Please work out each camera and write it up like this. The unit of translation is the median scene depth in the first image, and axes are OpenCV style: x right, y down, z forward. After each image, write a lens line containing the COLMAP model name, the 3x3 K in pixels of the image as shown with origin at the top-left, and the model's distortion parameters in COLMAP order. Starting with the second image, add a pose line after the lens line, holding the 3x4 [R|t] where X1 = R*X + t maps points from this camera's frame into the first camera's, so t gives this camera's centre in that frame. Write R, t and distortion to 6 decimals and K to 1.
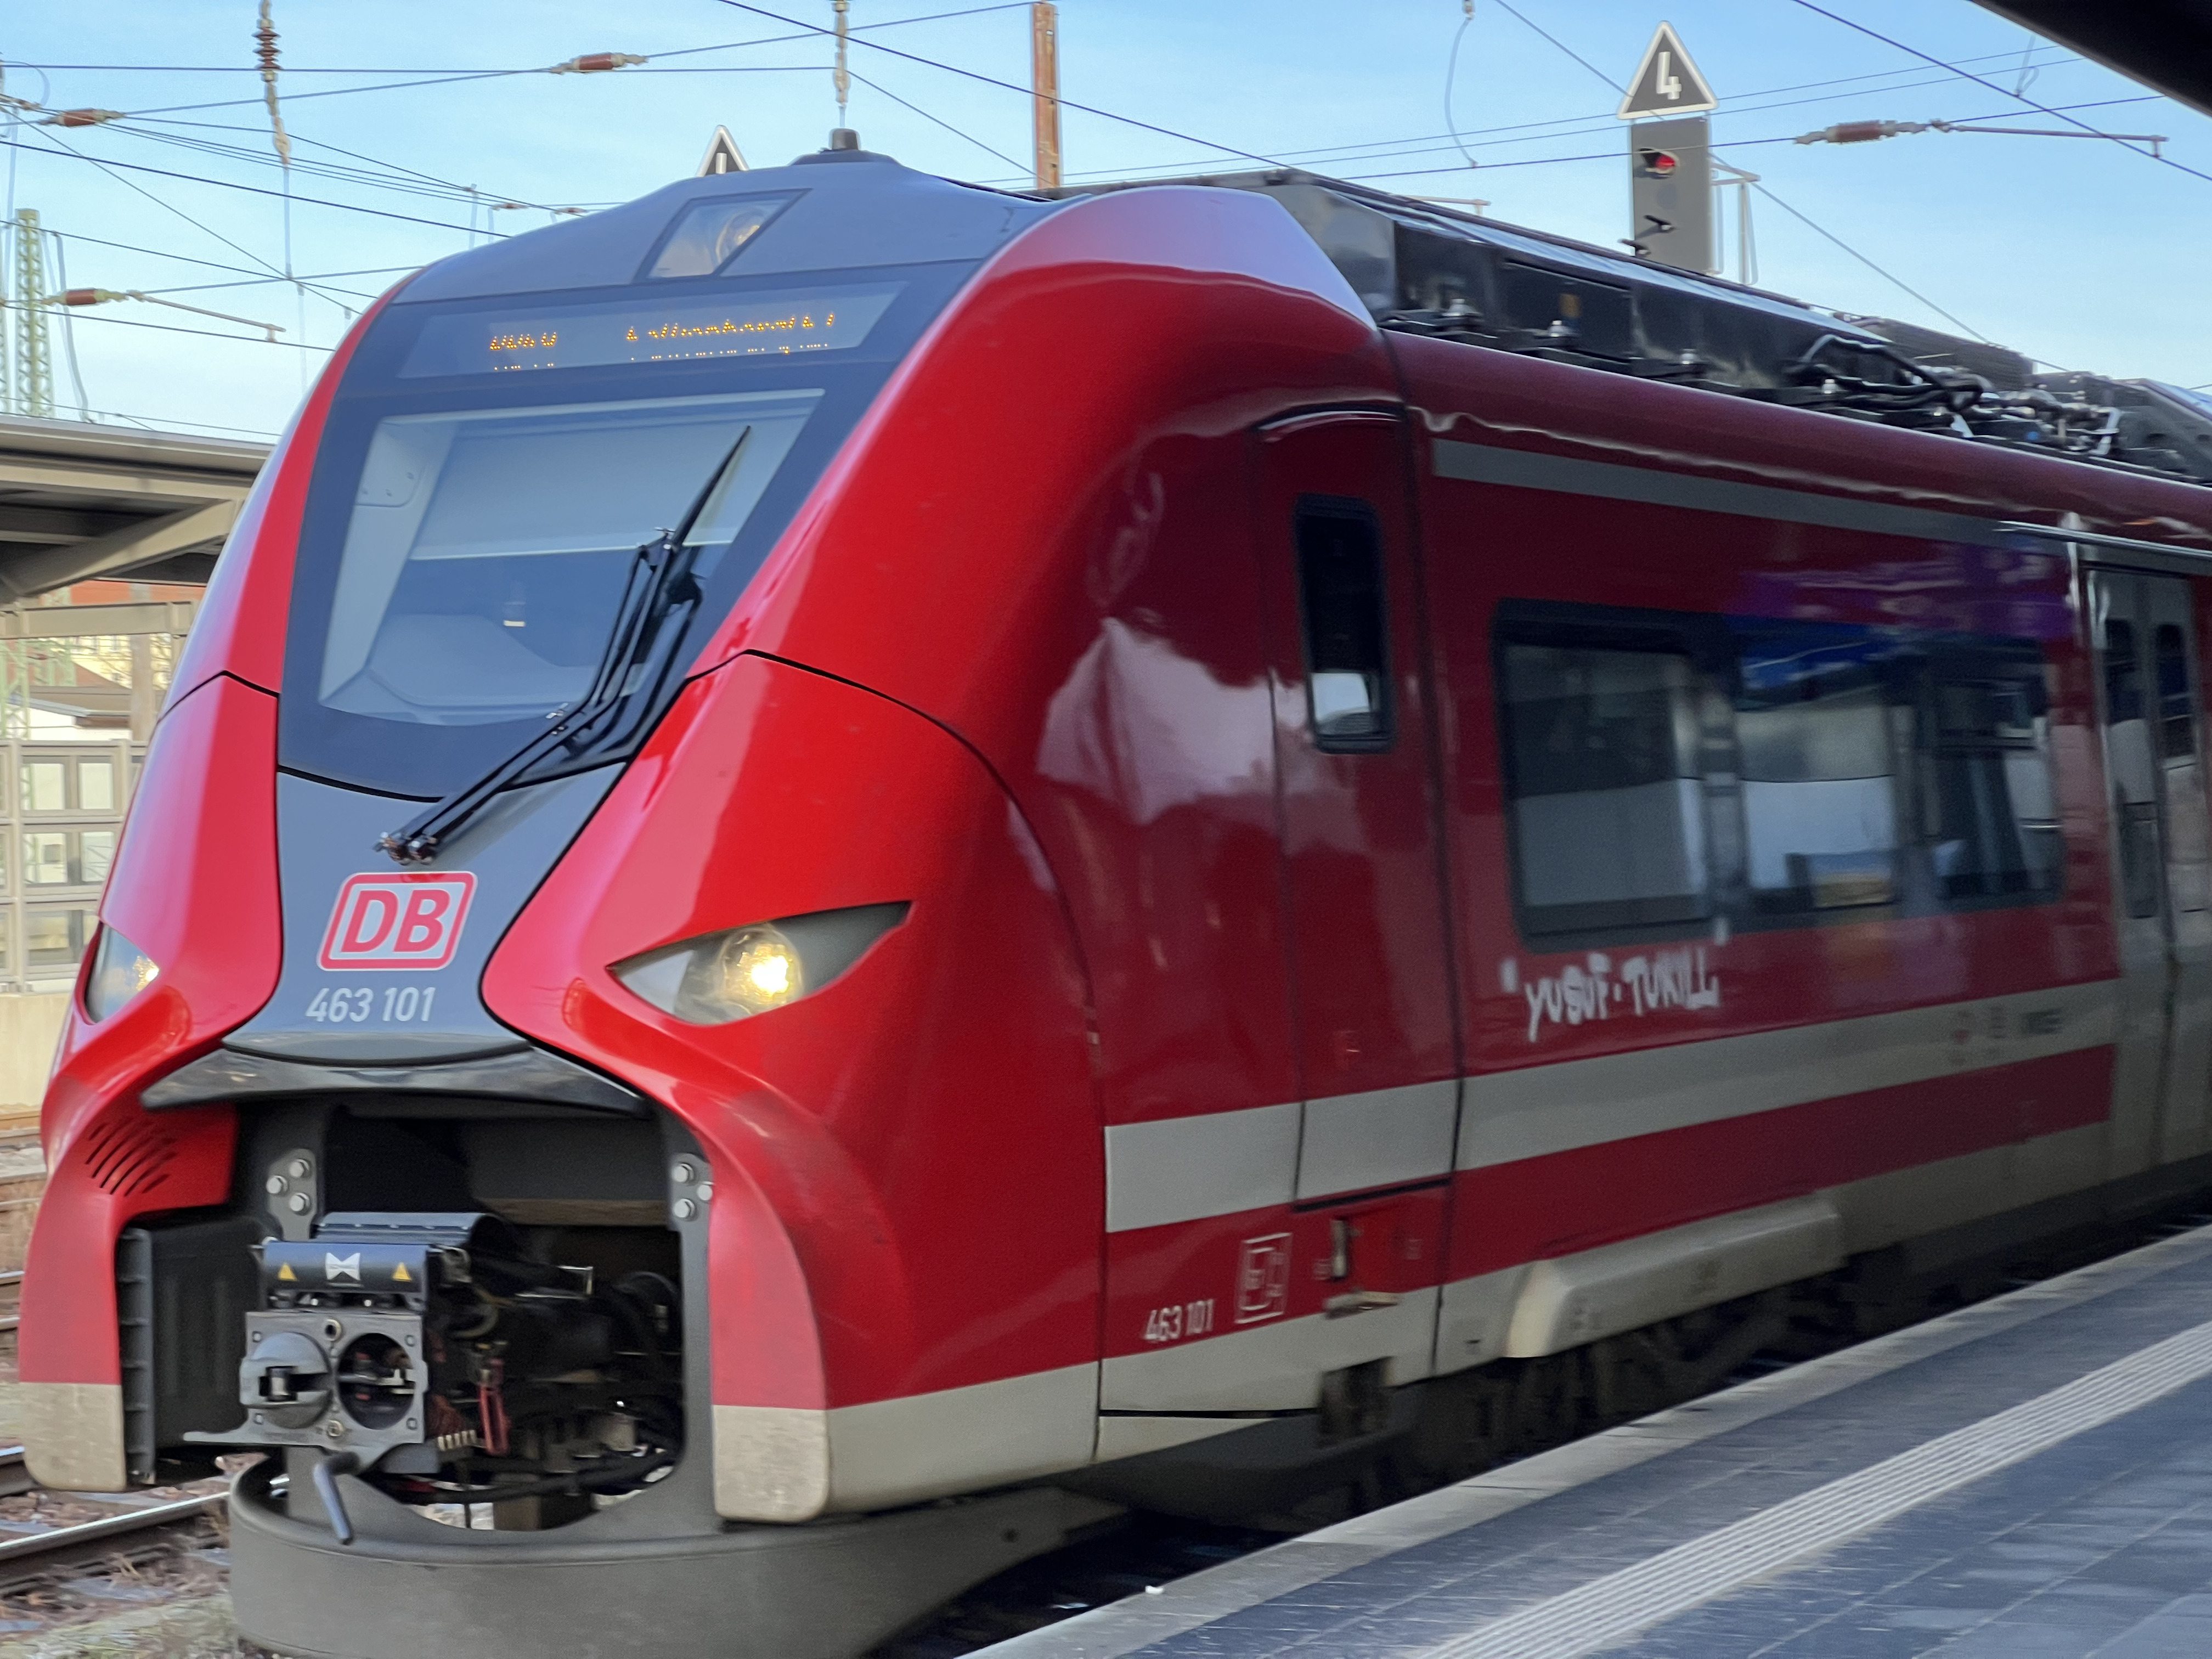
lens RADIAL K [[5064.8, 0, 1013.5], [0, 5064.8, 814.1], [0, 0, 1]] dist [0.092479, 2.354385]
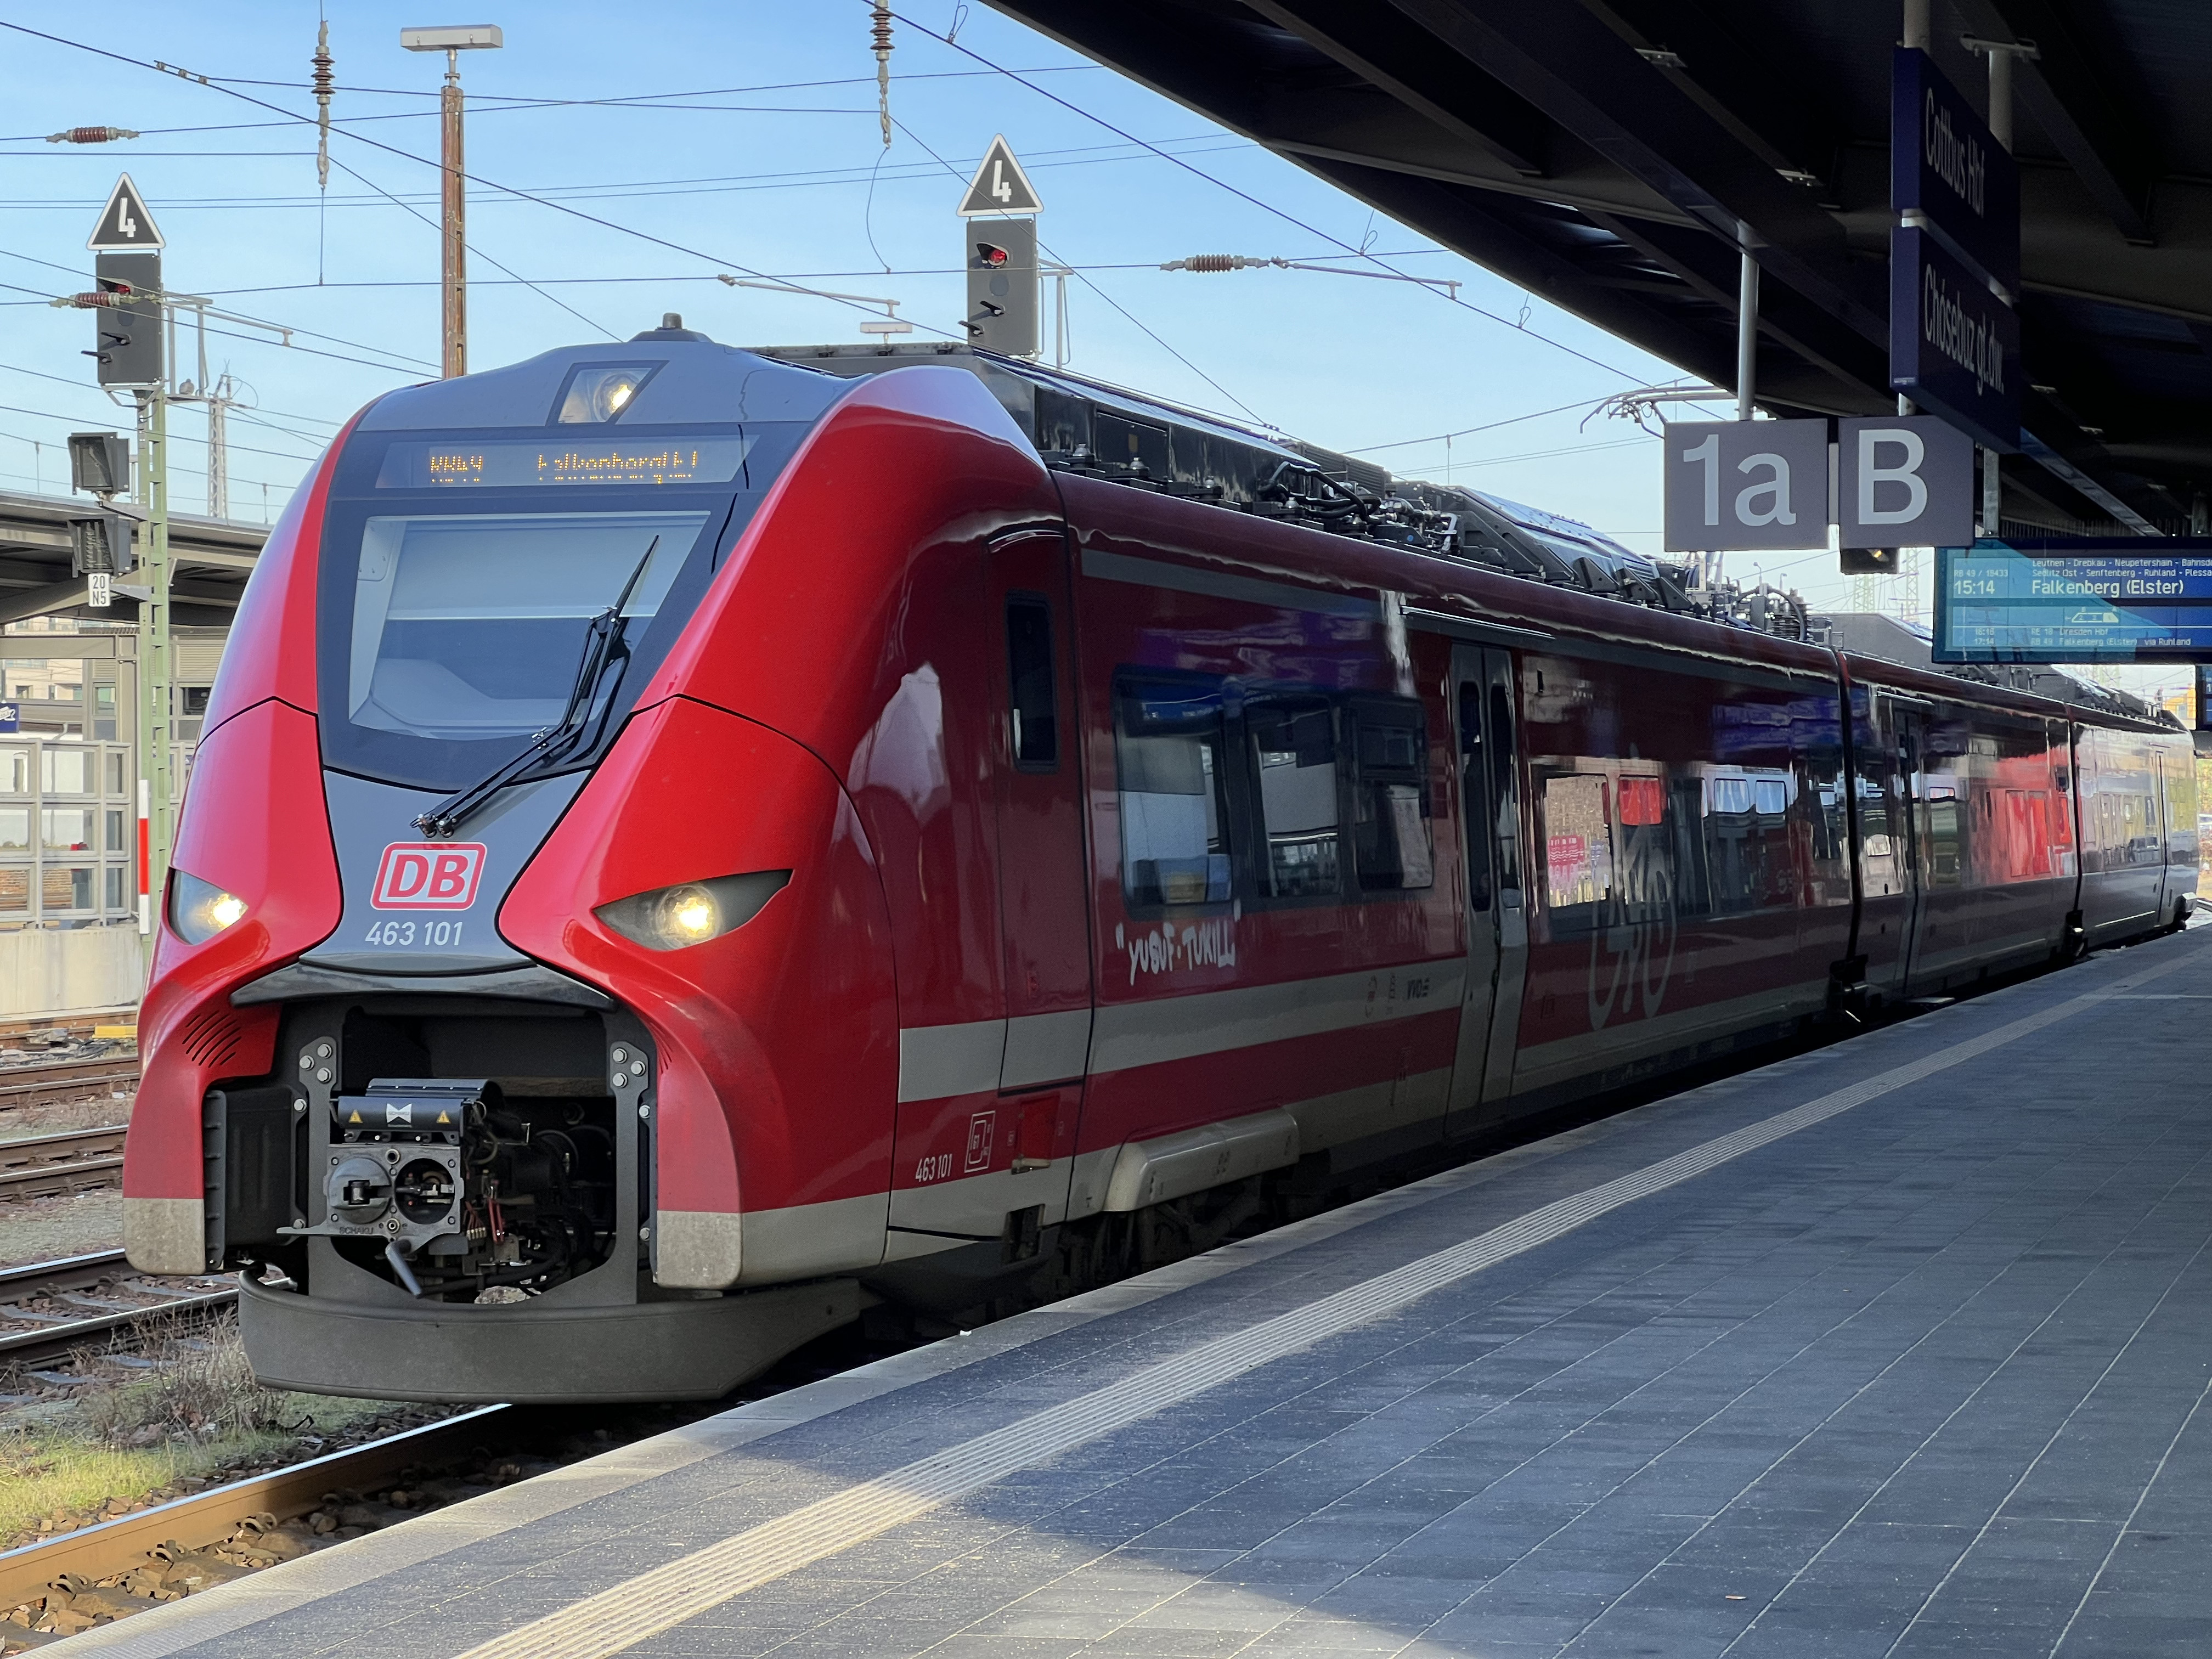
lens RADIAL K [[5064.8, 0, 1013.5], [0, 5064.8, 814.1], [0, 0, 1]] dist [0.092479, 2.354385]
pose [[0.985555, 0.023573, 0.167706, -0.190339], [-0.023377, 0.999722, -0.003140, 0.004084], [-0.167733, -0.000826, 0.985832, -0.422309]]
